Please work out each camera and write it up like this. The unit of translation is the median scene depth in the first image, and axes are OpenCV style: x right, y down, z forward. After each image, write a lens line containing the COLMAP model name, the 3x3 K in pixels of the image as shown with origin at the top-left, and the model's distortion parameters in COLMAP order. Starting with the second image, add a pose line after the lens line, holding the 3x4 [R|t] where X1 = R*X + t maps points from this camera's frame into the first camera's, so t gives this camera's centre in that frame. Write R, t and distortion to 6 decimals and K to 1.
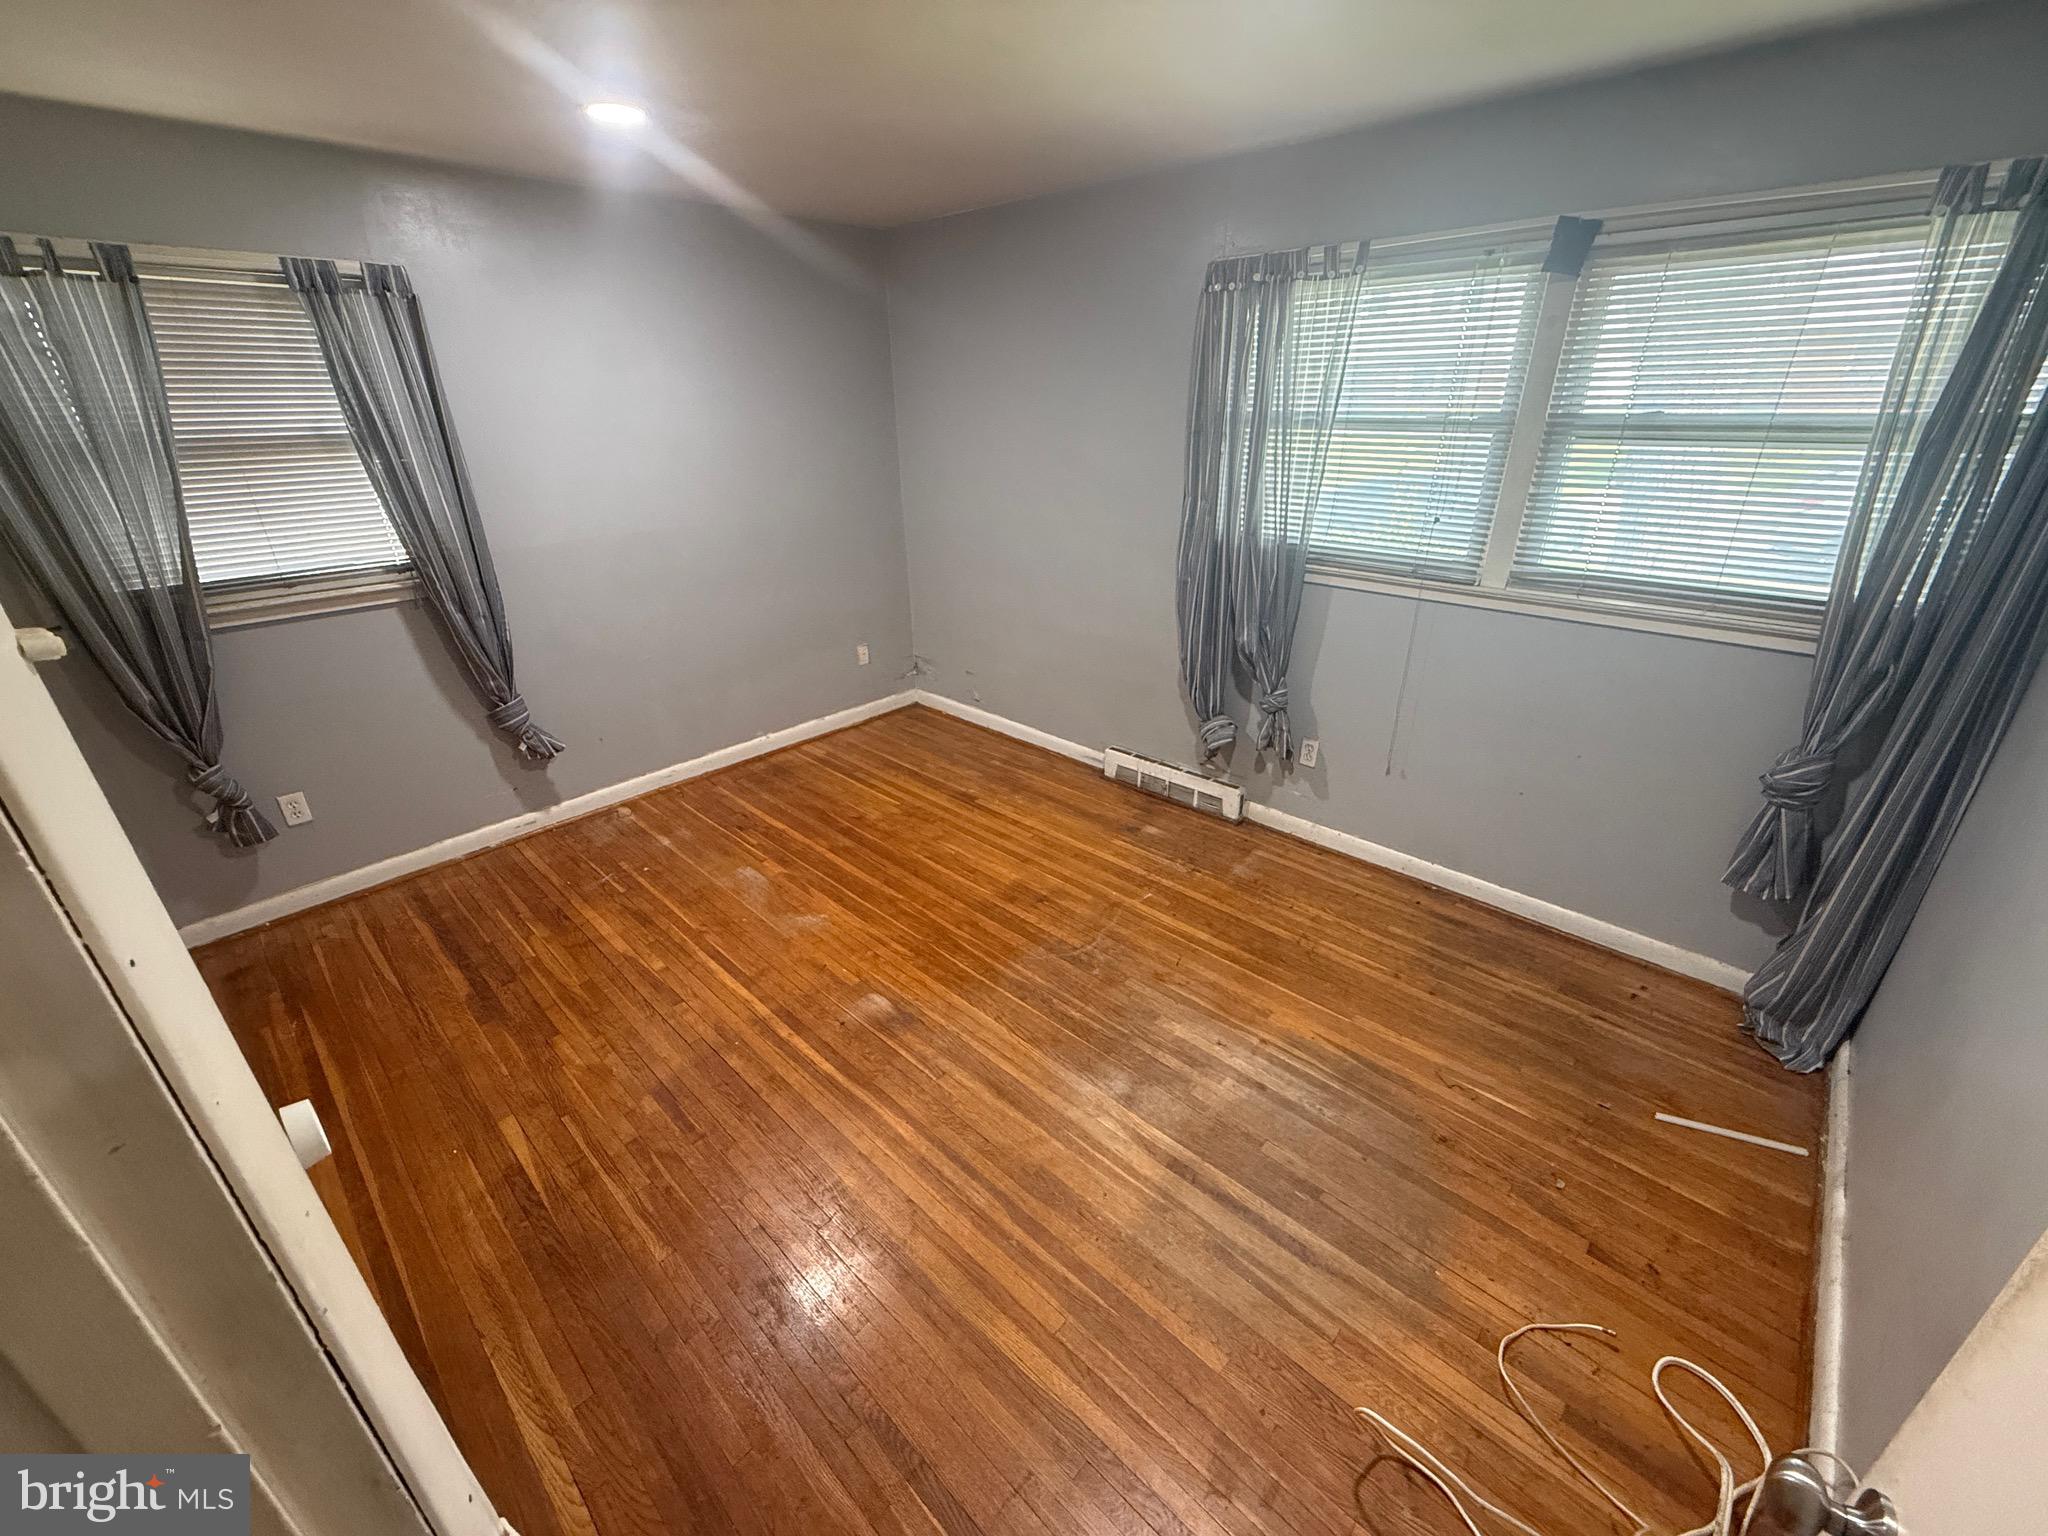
lens RADIAL K [[815.0, 0, 1024.3], [0, 815.0, 763.5], [0, 0, 1]] dist [0.000623, 0.000029]
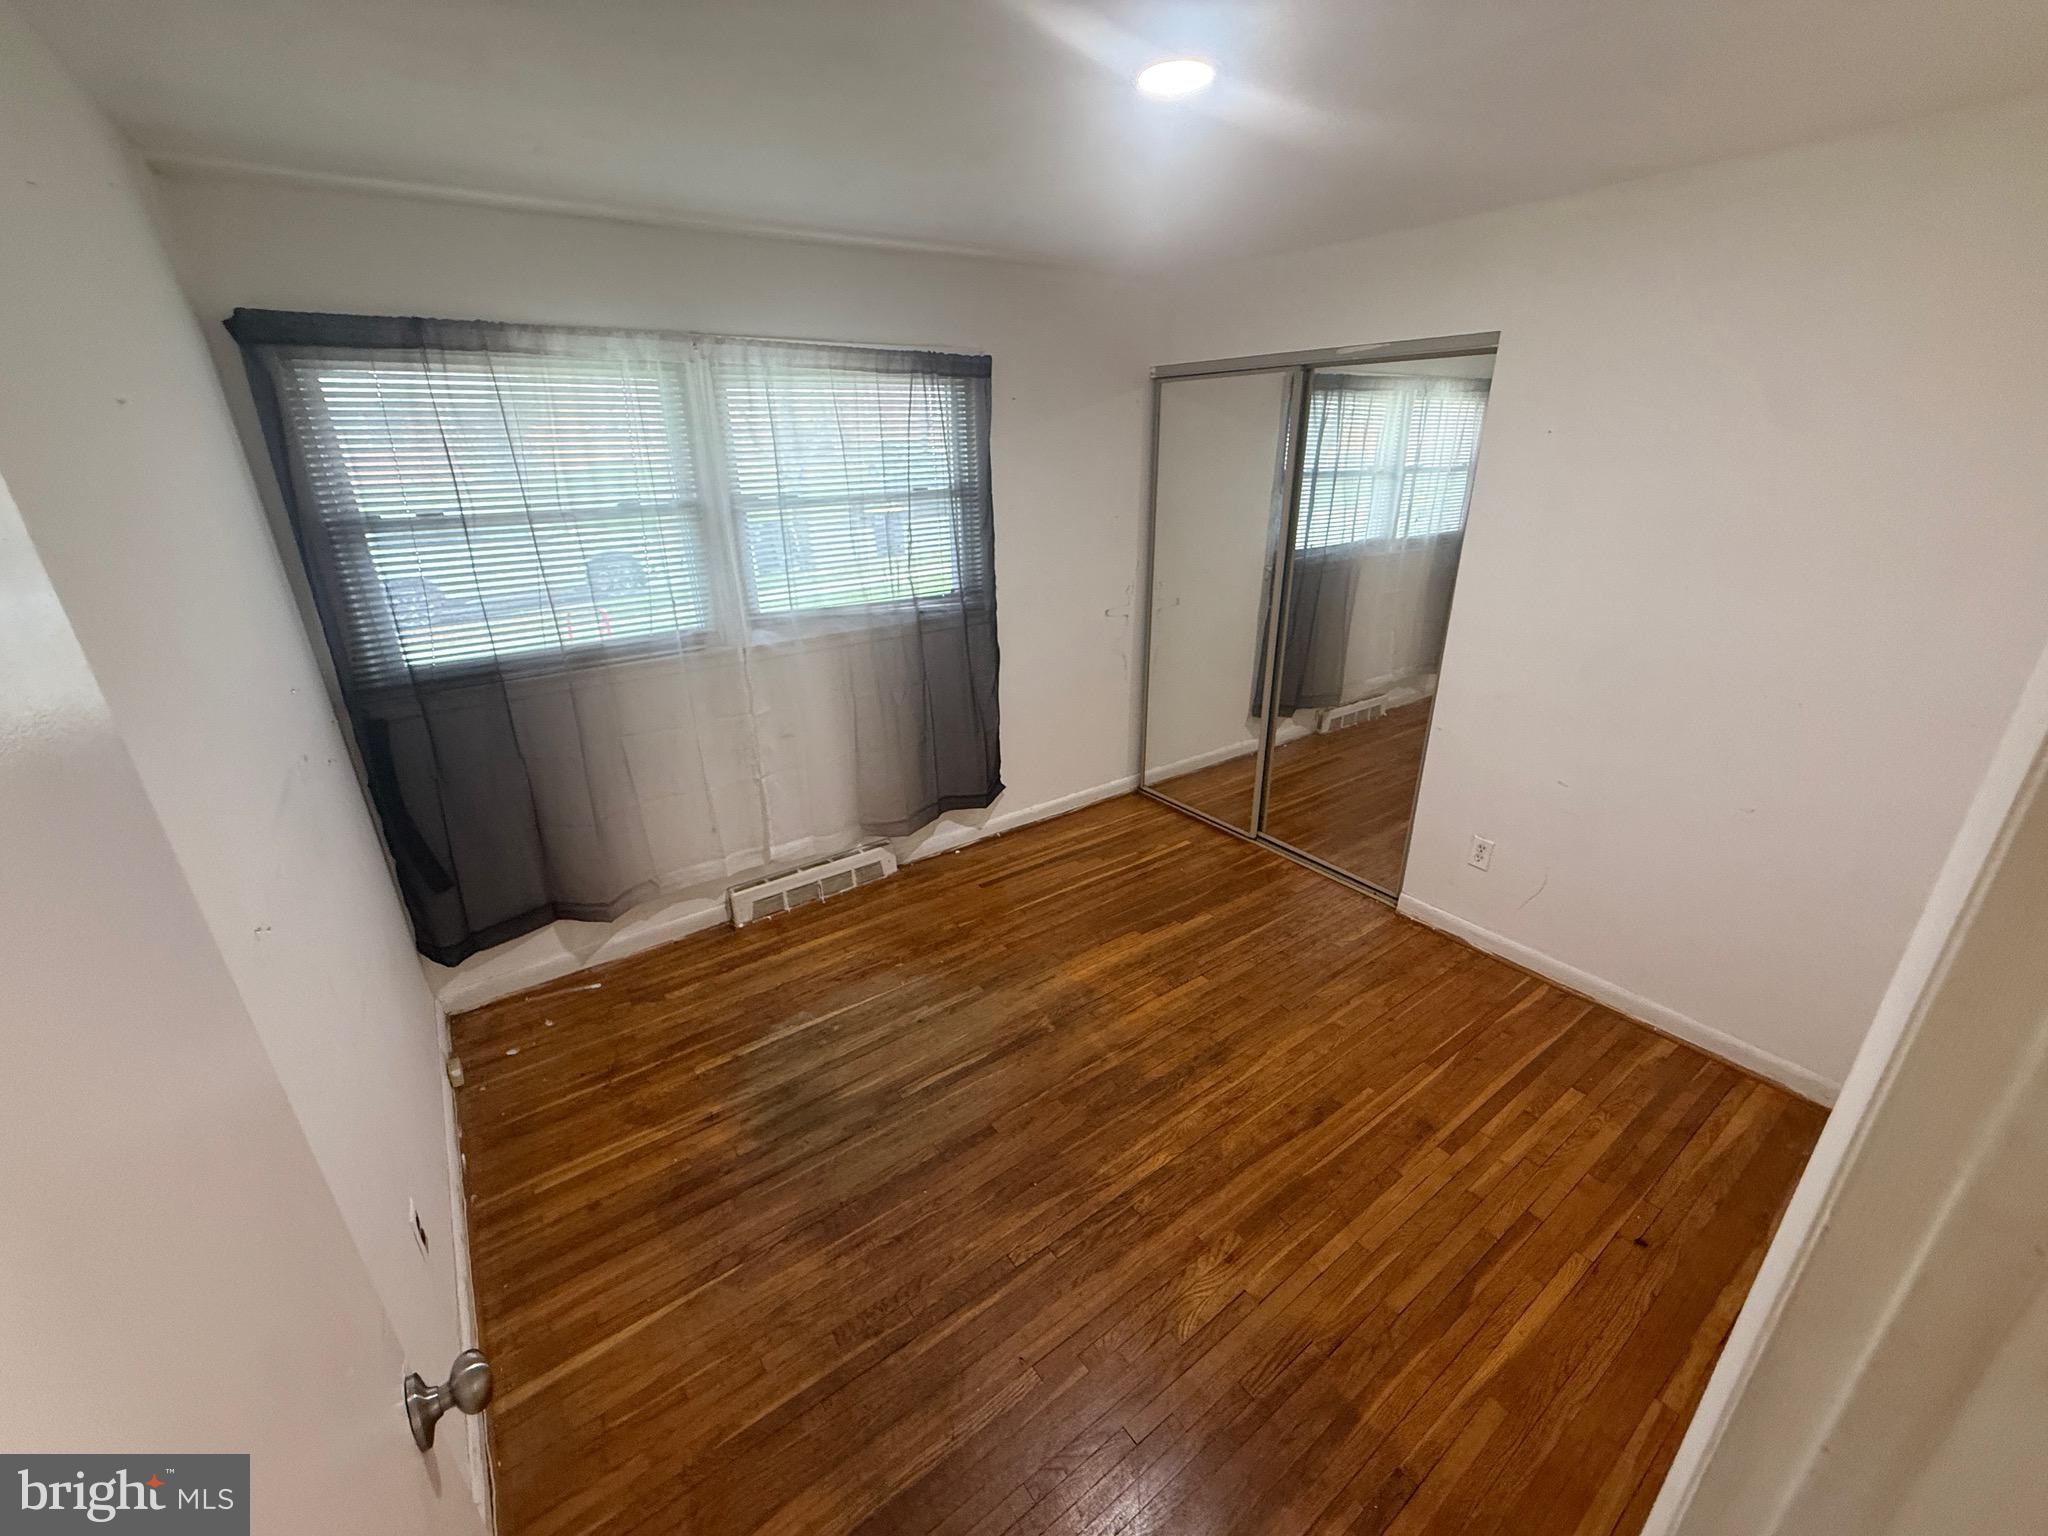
lens RADIAL K [[822.3, 0, 1020.4], [0, 822.3, 765.8], [0, 0, 1]] dist [-0.002054, -0.000083]
pose [[0.189496, -0.329384, 0.924985, -0.561315], [0.427445, 0.875776, 0.224293, -0.192131], [-0.883958, 0.352877, 0.306750, 0.440975]]
